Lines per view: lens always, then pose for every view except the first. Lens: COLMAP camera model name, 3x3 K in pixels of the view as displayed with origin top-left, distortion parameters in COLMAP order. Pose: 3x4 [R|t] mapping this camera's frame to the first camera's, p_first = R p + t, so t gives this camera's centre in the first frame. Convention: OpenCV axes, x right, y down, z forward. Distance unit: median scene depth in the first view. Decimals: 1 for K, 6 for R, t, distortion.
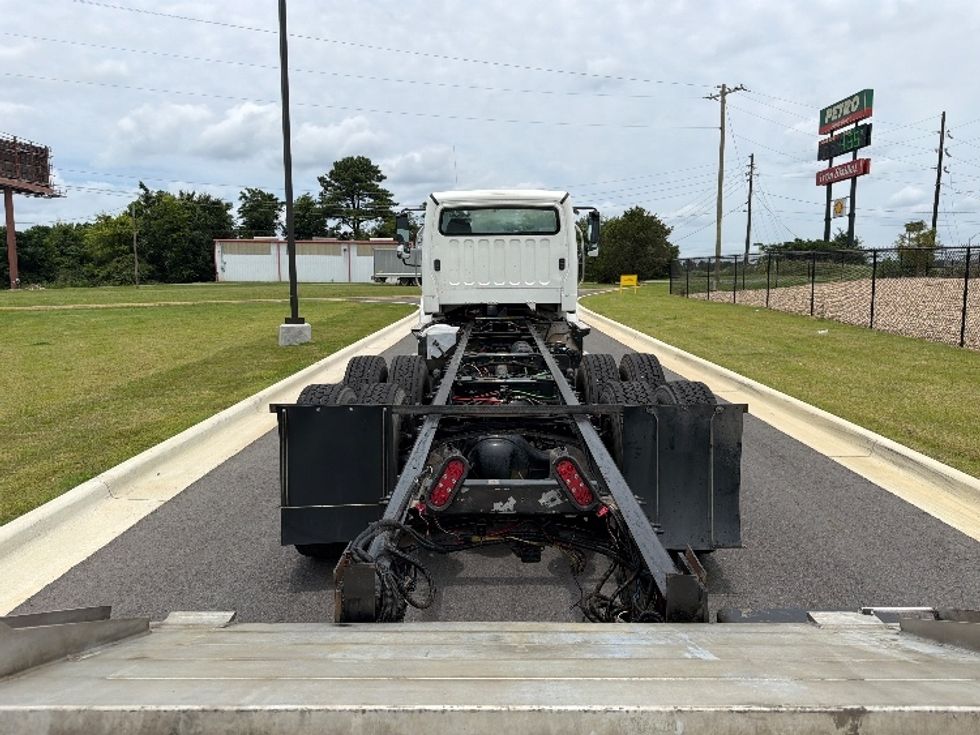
lens RADIAL K [[699.1, 0, 493.6], [0, 699.1, 365.8], [0, 0, 1]] dist [0.080099, -0.086877]
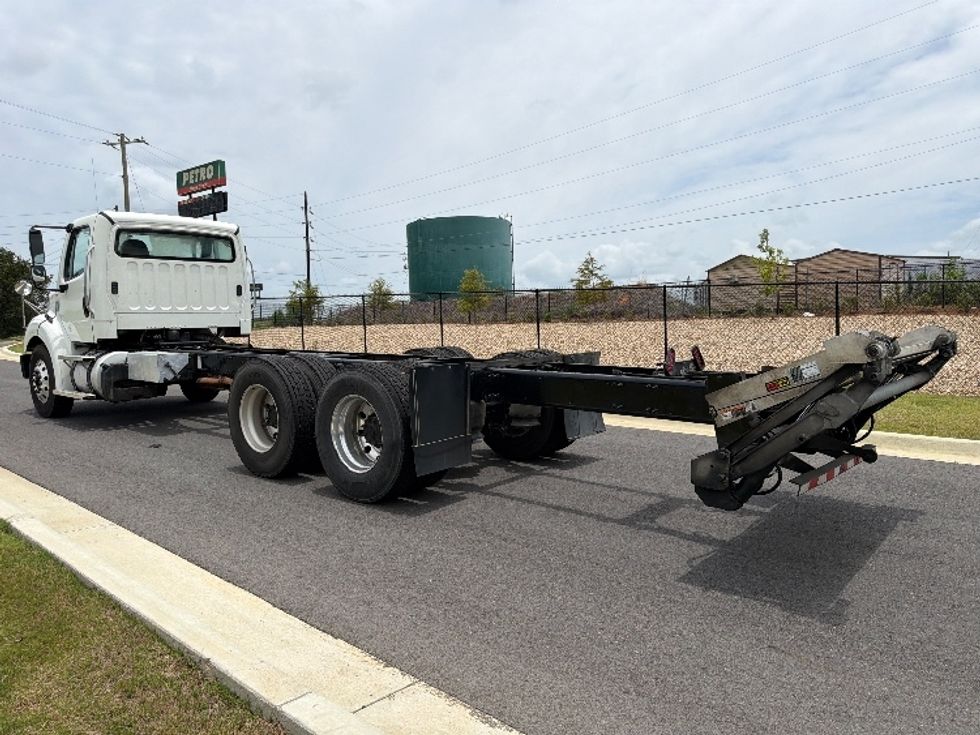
lens RADIAL K [[702.2, 0, 486.6], [0, 702.2, 367.8], [0, 0, 1]] dist [0.086645, -0.099643]
pose [[0.652100, -0.059527, 0.755793, -0.058798], [0.118094, 0.992719, -0.023704, 0.005204], [-0.748879, 0.104712, 0.654382, 0.002307]]
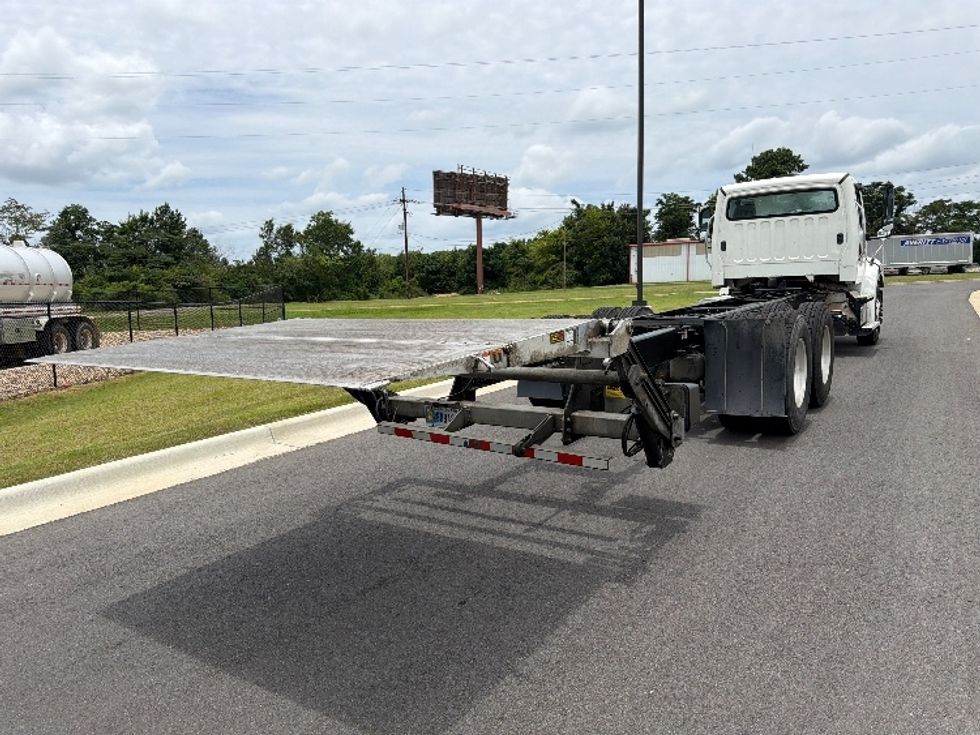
lens RADIAL K [[704.9, 0, 494.0], [0, 704.9, 372.0], [0, 0, 1]] dist [0.082962, -0.096917]
pose [[0.837009, 0.041981, -0.545576, 0.032130], [-0.039739, 0.999083, 0.015912, 0.008154], [0.545744, 0.008362, 0.837910, -0.028099]]
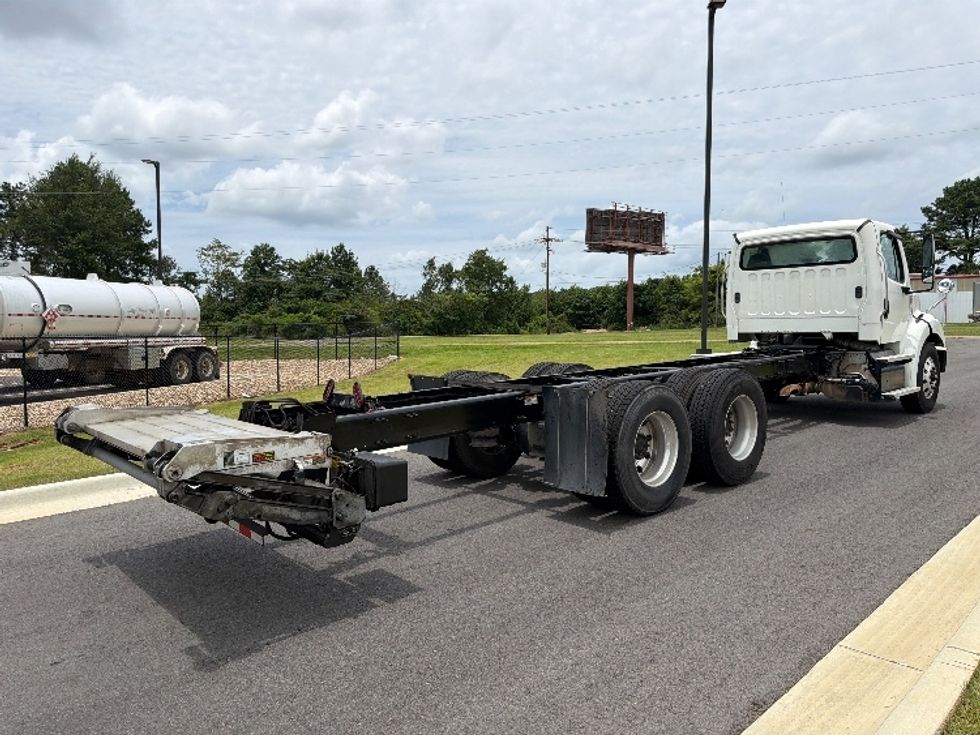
lens RADIAL K [[702.2, 0, 486.6], [0, 702.2, 367.8], [0, 0, 1]] dist [0.086645, -0.099643]
pose [[0.678341, 0.042317, -0.733528, 0.058205], [-0.085359, 0.996119, -0.021471, 0.002981], [0.729772, 0.077178, 0.679320, -0.005068]]
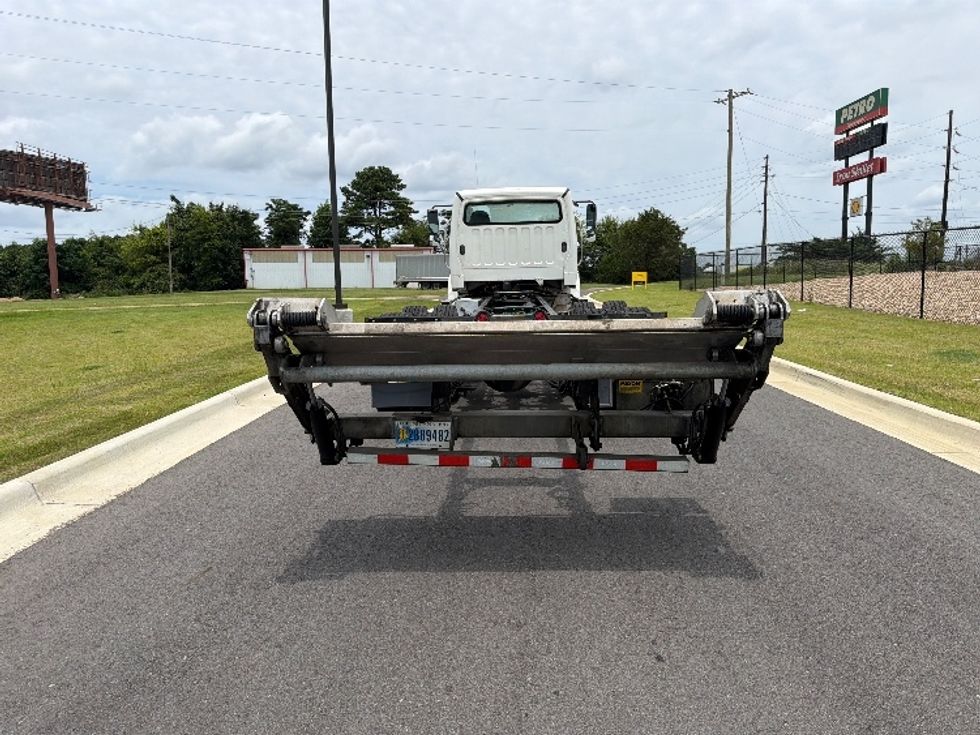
lens RADIAL K [[702.2, 0, 486.6], [0, 702.2, 367.8], [0, 0, 1]] dist [0.086645, -0.099643]
pose [[0.999242, -0.010048, -0.037609, 0.000787], [0.009729, 0.999915, -0.008648, 0.009102], [0.037692, 0.008275, 0.999255, -0.028058]]
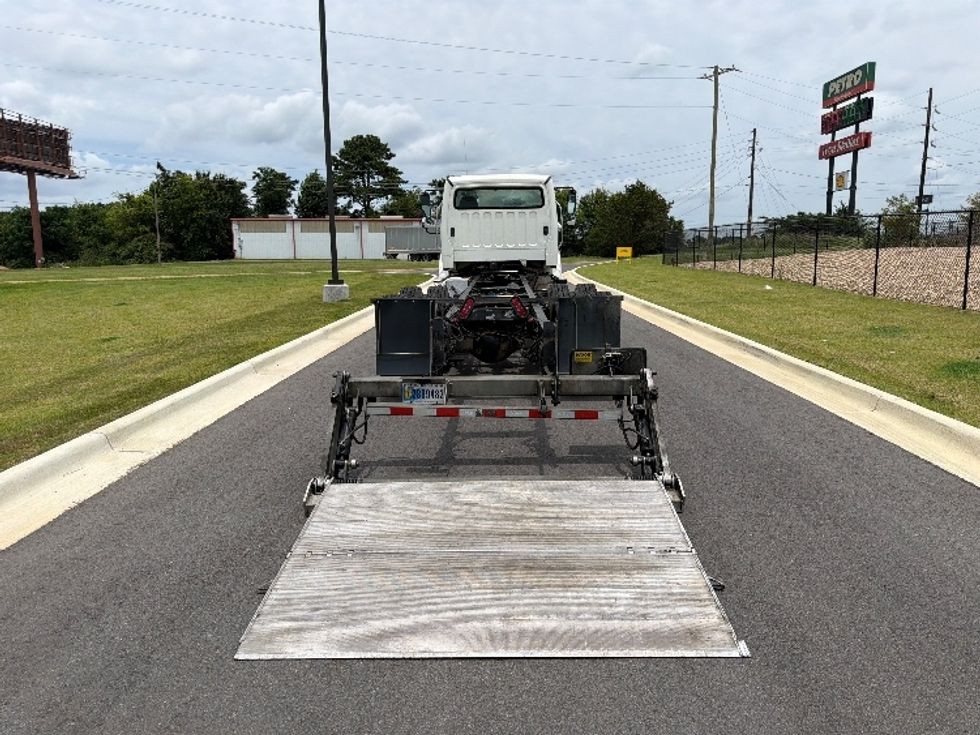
lens RADIAL K [[704.9, 0, 494.0], [0, 704.9, 372.0], [0, 0, 1]] dist [0.082962, -0.096917]
pose [[0.999898, -0.006218, -0.012869, 0.001743], [0.006701, 0.999264, 0.037758, 0.008856], [0.012625, -0.037841, 0.999204, -0.043707]]
